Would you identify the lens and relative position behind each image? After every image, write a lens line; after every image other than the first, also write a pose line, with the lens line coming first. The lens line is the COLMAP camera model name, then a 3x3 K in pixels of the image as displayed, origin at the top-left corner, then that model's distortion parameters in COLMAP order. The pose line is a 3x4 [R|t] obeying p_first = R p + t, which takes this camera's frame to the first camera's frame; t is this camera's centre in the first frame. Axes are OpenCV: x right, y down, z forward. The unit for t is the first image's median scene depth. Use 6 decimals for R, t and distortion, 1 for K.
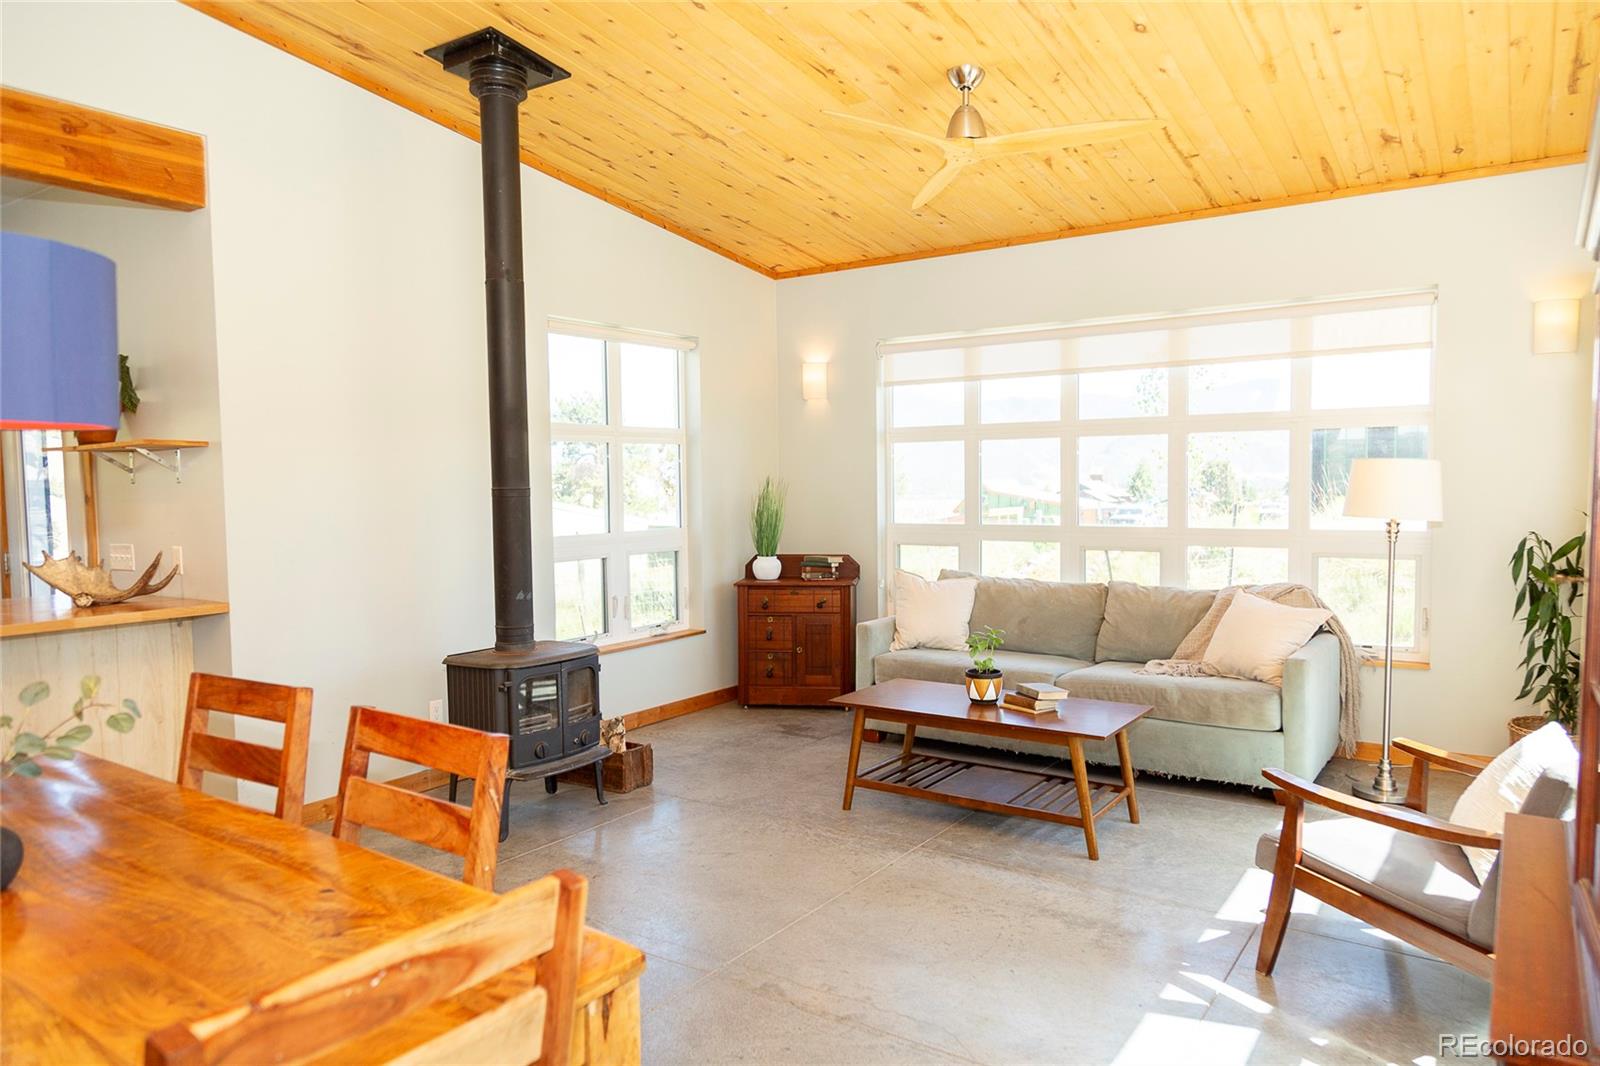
lens RADIAL K [[1050.4, 0, 797.4], [0, 1050.4, 528.4], [0, 0, 1]] dist [-0.001825, 0.001640]
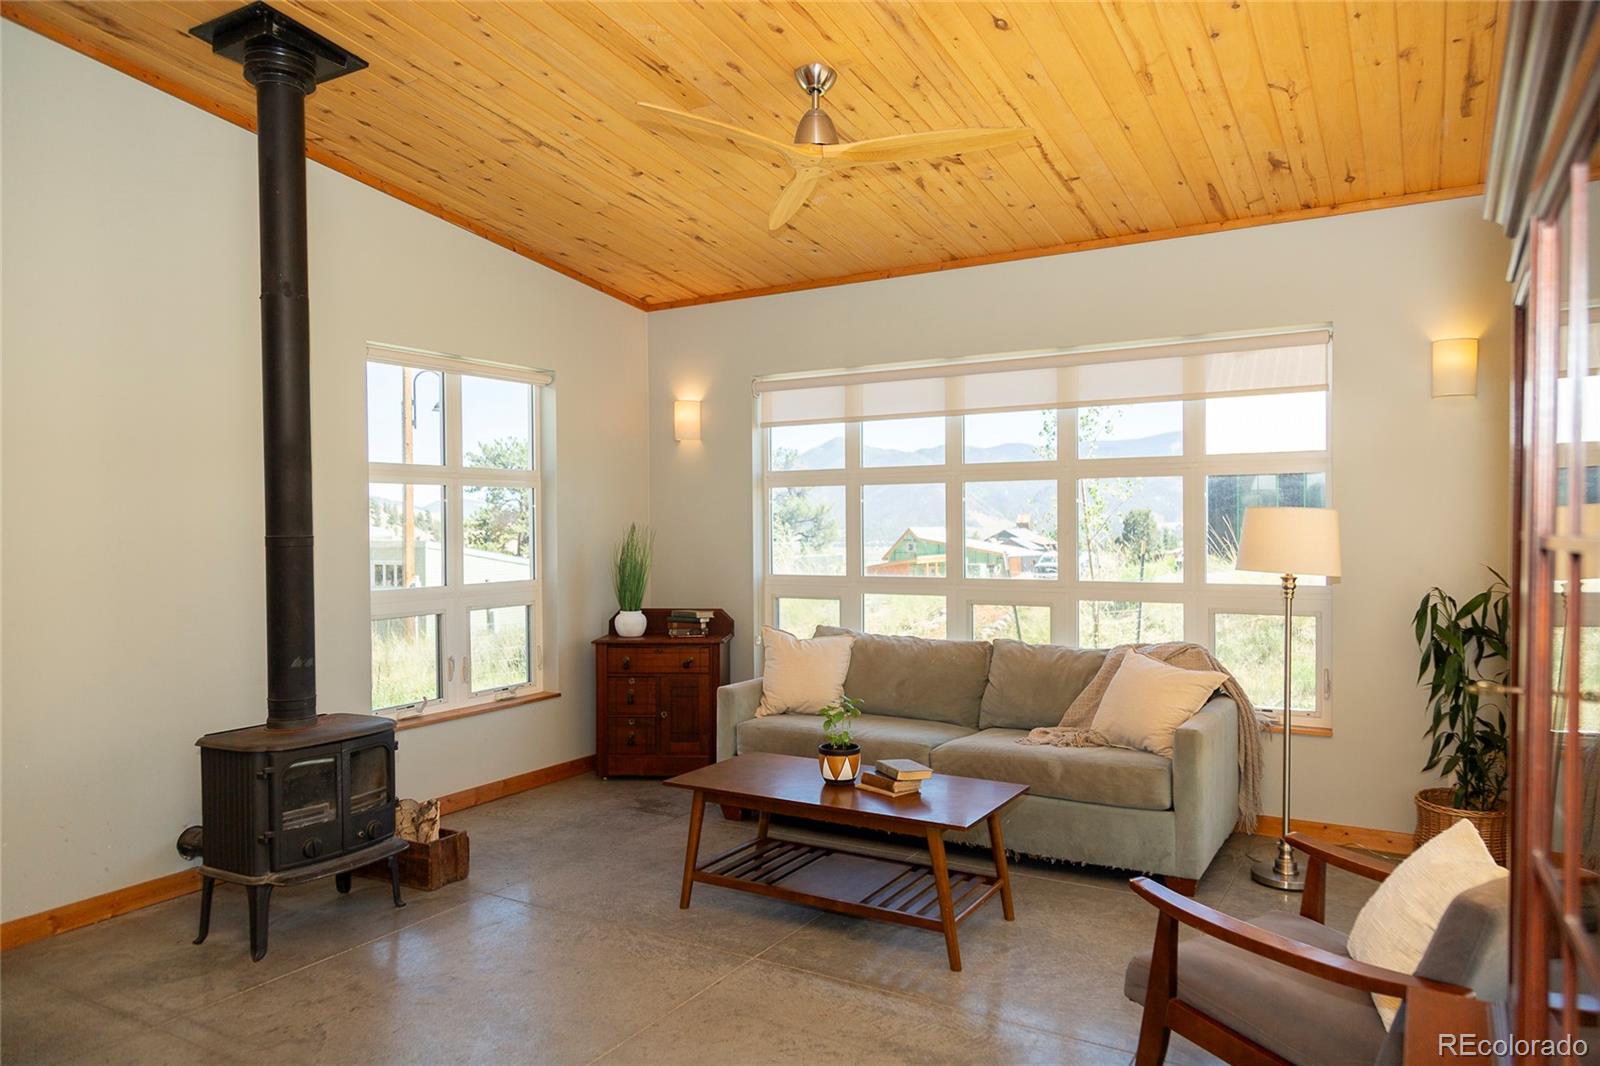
lens RADIAL K [[1050.4, 0, 795.9], [0, 1050.4, 531.5], [0, 0, 1]] dist [-0.001825, 0.001640]
pose [[0.997948, 0.003686, 0.063928, 0.079618], [-0.001037, 0.999141, -0.041420, -0.006812], [-0.064025, 0.041269, 0.997095, 0.113677]]
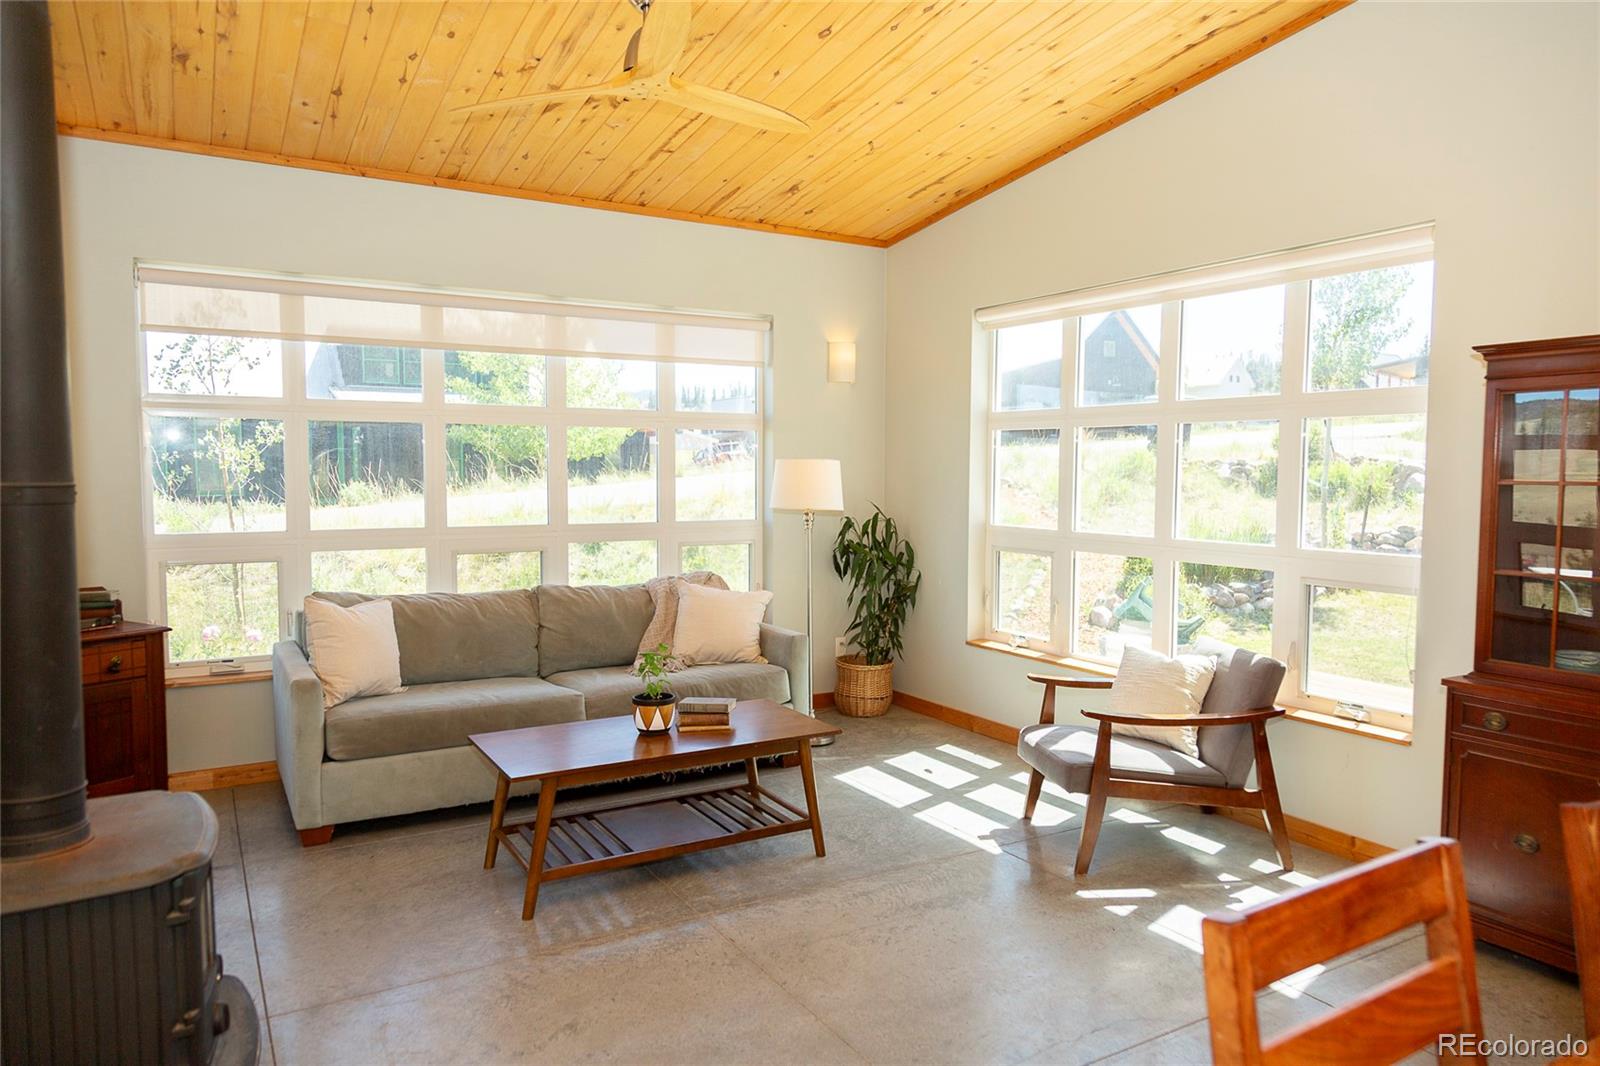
lens RADIAL K [[1050.4, 0, 794.3], [0, 1050.4, 546.4], [0, 0, 1]] dist [-0.001825, 0.001640]
pose [[0.416380, -0.059398, 0.907248, -0.527996], [0.030395, 0.998215, 0.051404, -0.029384], [-0.908682, 0.006172, 0.417443, 0.503720]]
